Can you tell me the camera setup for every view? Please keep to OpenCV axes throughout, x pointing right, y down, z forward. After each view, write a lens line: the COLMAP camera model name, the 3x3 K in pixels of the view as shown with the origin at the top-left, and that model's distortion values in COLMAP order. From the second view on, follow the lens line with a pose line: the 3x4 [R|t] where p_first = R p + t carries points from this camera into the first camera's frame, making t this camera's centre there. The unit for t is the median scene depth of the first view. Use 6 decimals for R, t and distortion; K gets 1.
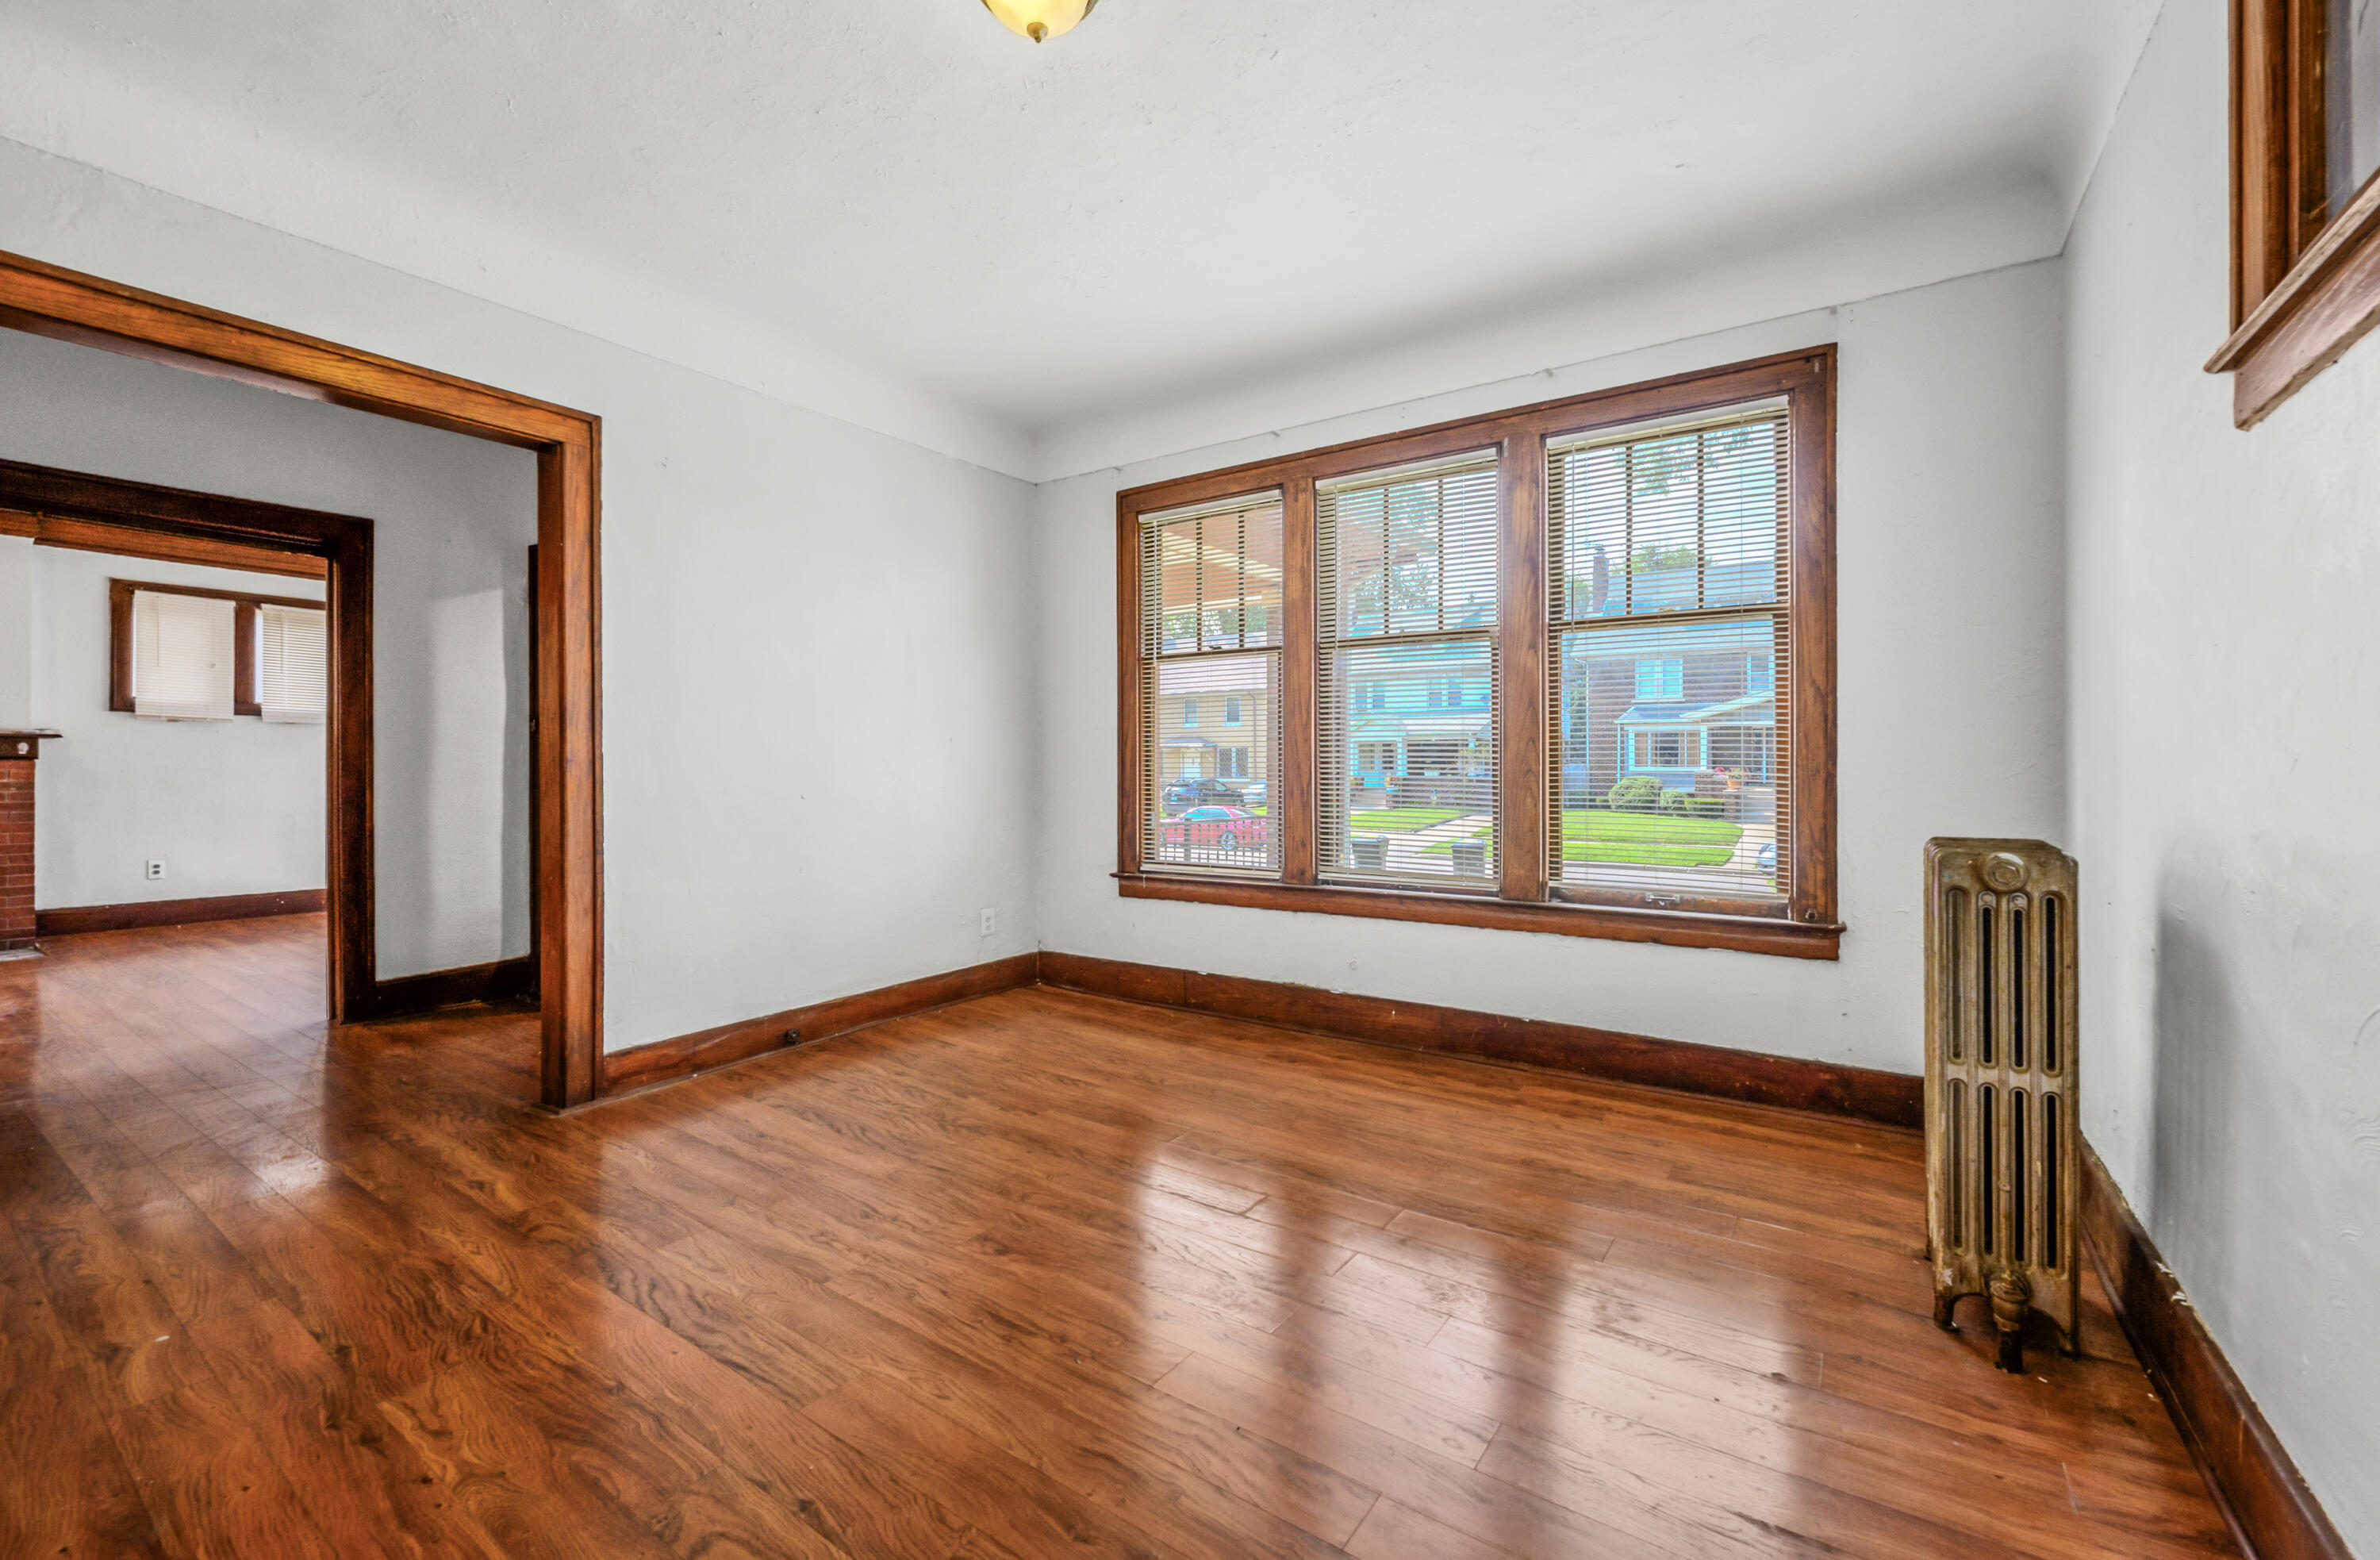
lens RADIAL K [[972.0, 0, 1190.0], [0, 972.0, 780.0], [0, 0, 1]] dist [0.024248, 0.000018]
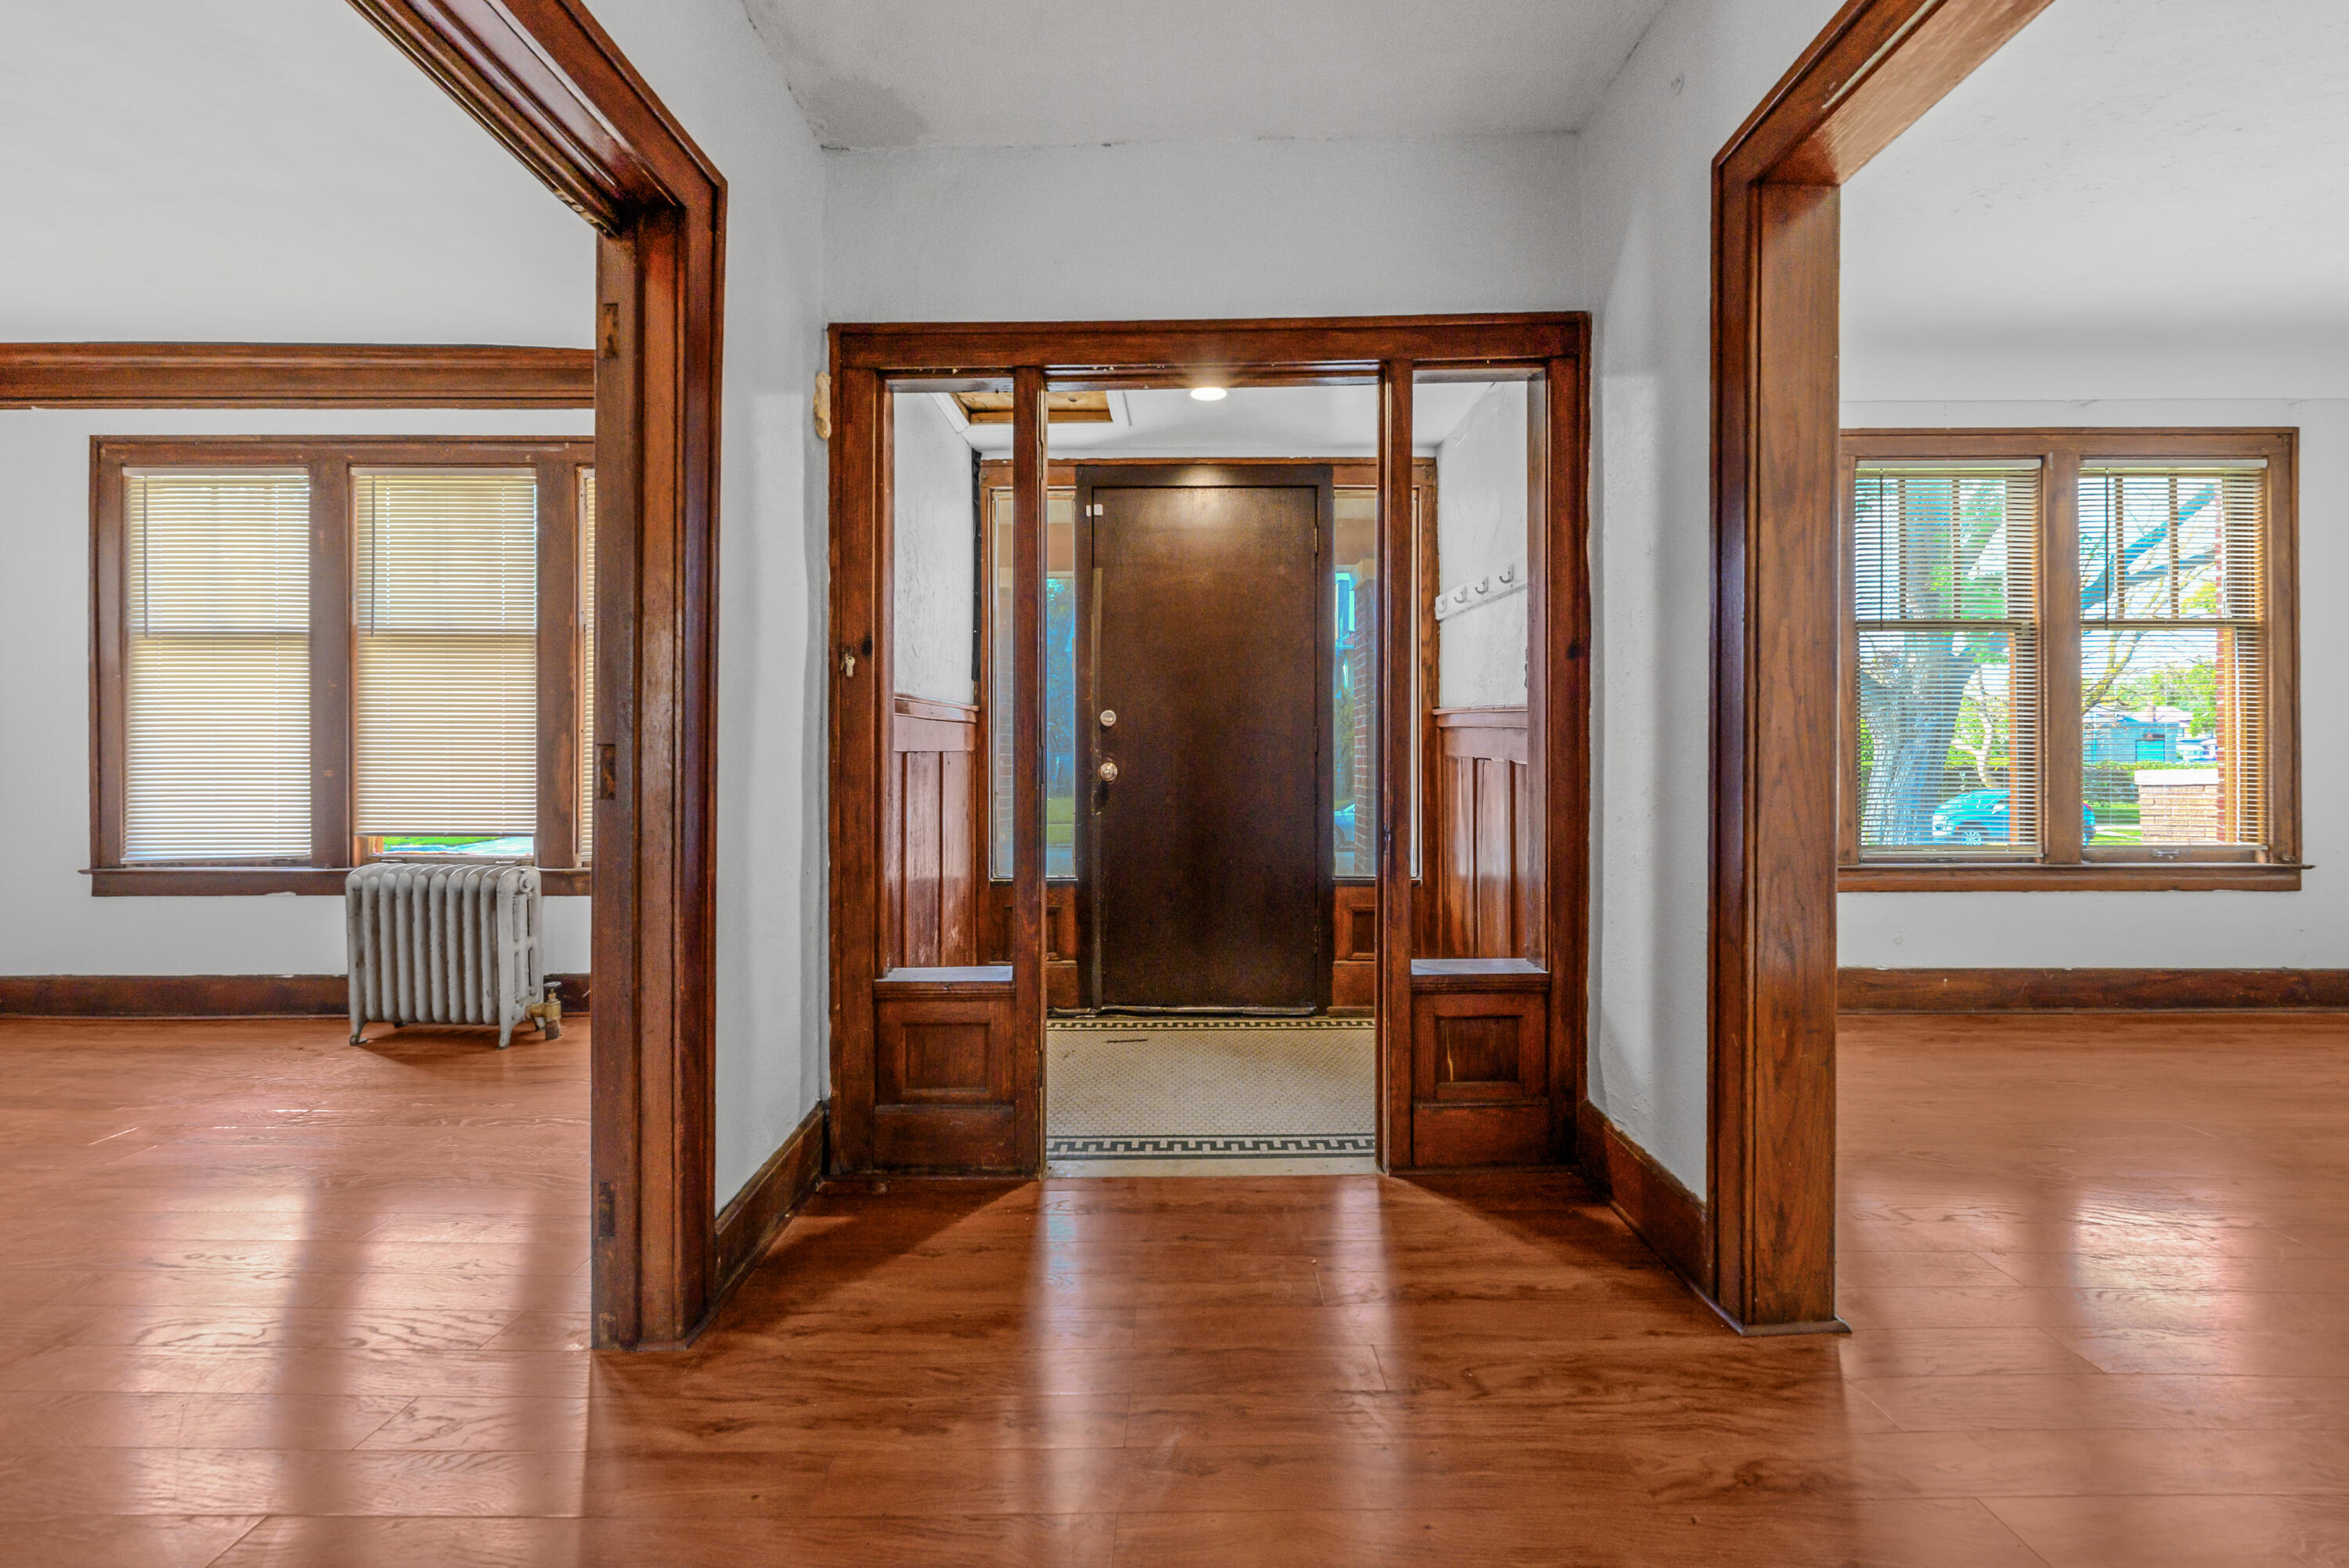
lens RADIAL K [[899.0, 0, 1174.6], [0, 899.0, 762.4], [0, 0, 1]] dist [0.000353, 0.000091]
pose [[0.837514, -0.003731, 0.546403, -1.128418], [0.010169, 0.999910, -0.008759, 0.005291], [-0.546321, 0.012892, 0.837477, 0.714430]]
